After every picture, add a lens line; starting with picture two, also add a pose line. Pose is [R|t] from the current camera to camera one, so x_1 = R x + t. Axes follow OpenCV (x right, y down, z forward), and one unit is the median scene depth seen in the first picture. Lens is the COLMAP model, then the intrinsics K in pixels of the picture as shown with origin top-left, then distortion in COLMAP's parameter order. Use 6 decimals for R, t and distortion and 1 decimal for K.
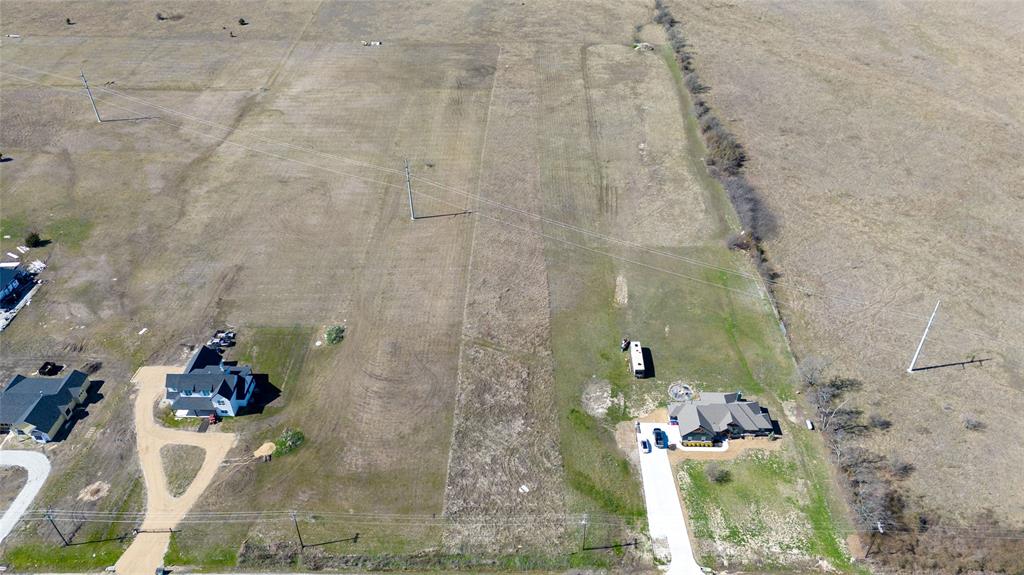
lens RADIAL K [[751.8, 0, 512.3], [0, 751.8, 293.6], [0, 0, 1]] dist [0.065982, -0.060320]
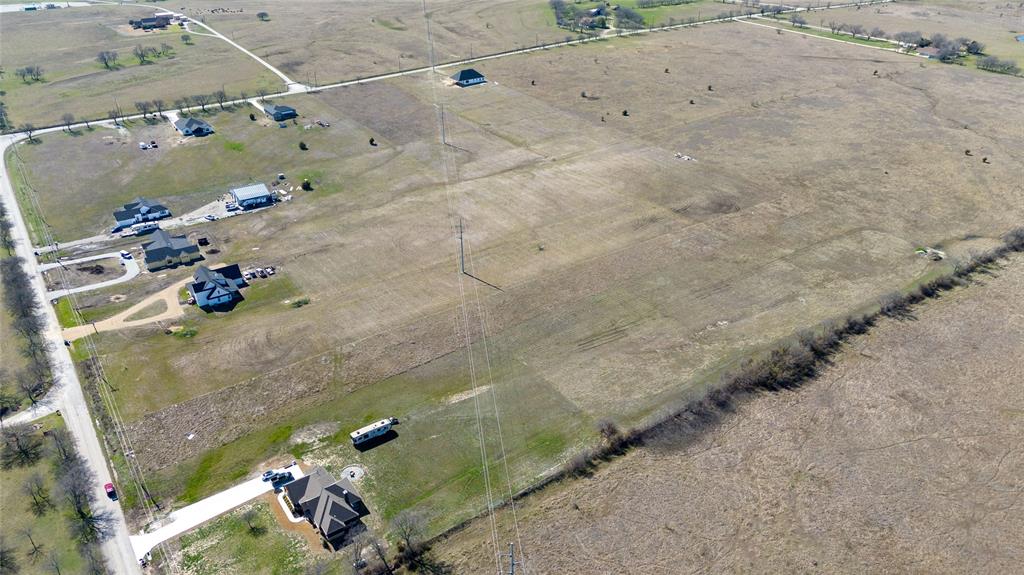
lens RADIAL K [[751.8, 0, 511.8], [0, 751.8, 289.8], [0, 0, 1]] dist [0.065982, -0.060320]
pose [[0.584940, 0.402202, -0.704328, 0.770607], [-0.497353, 0.863830, 0.080236, -0.217778], [0.640691, 0.303367, 0.705326, 0.265104]]
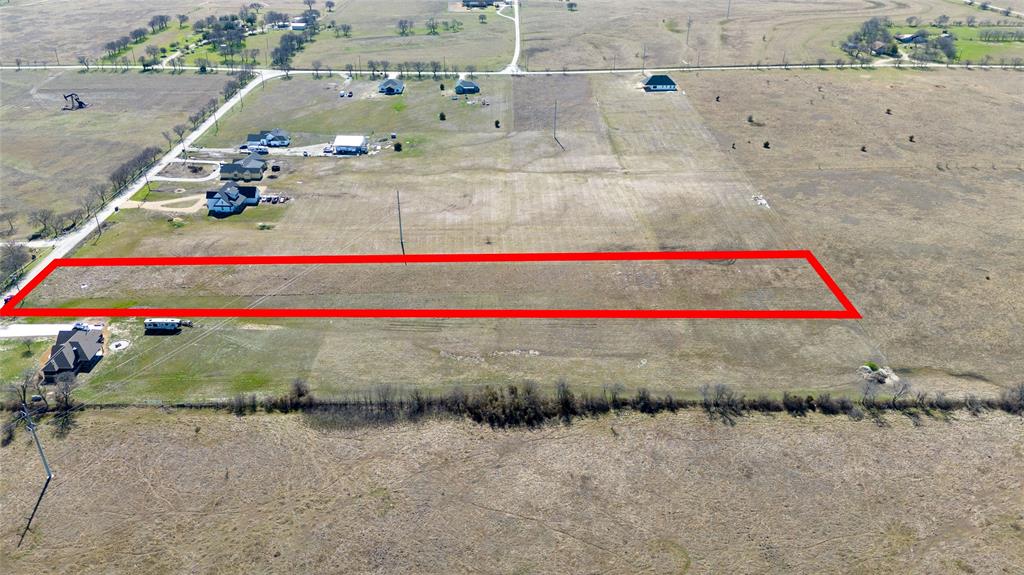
lens RADIAL K [[751.8, 0, 511.8], [0, 751.8, 290.4], [0, 0, 1]] dist [0.065982, -0.060320]
pose [[0.024680, 0.497001, -0.867399, 1.040855], [-0.617826, 0.689711, 0.377610, -0.659053], [0.785927, 0.526582, 0.324082, 0.831951]]
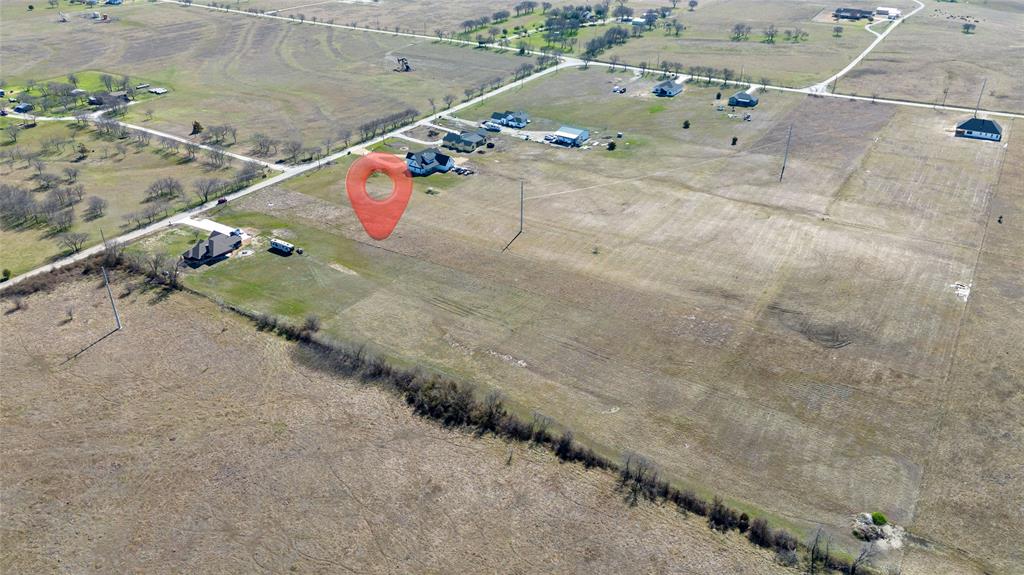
lens RADIAL K [[751.8, 0, 511.3], [0, 751.8, 288.5], [0, 0, 1]] dist [0.065982, -0.060320]
pose [[-0.527922, 0.422439, -0.736779, 0.894636], [-0.519069, 0.526149, 0.673599, -0.939924], [0.672210, 0.738046, -0.058490, 1.200968]]
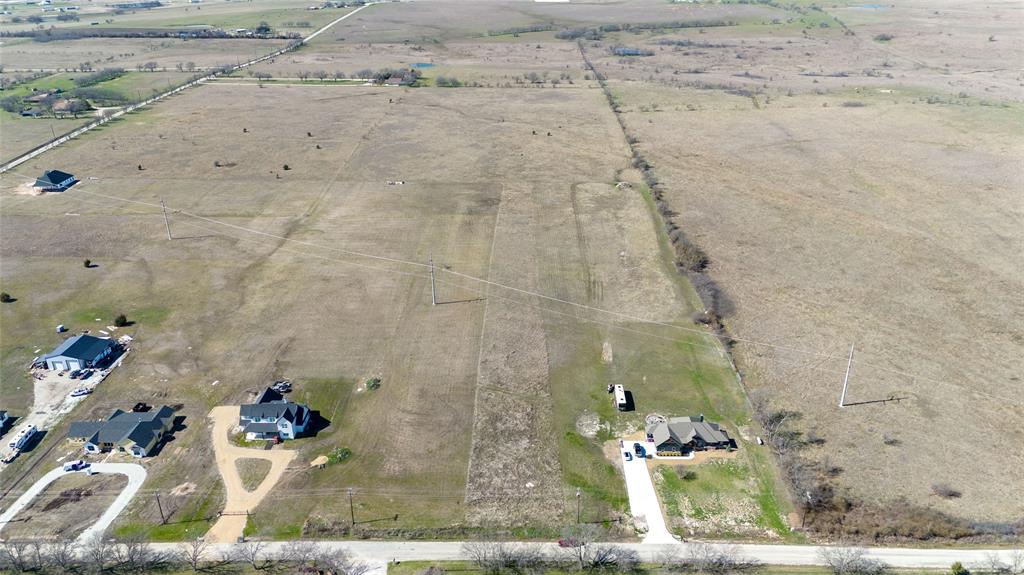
lens RADIAL K [[751.8, 0, 512.1], [0, 751.8, 294.9], [0, 0, 1]] dist [0.065982, -0.060320]
pose [[0.999985, -0.002846, 0.004692, -0.013113], [0.003778, 0.977174, -0.212406, 0.150671], [-0.003981, 0.212420, 0.977170, -0.193676]]
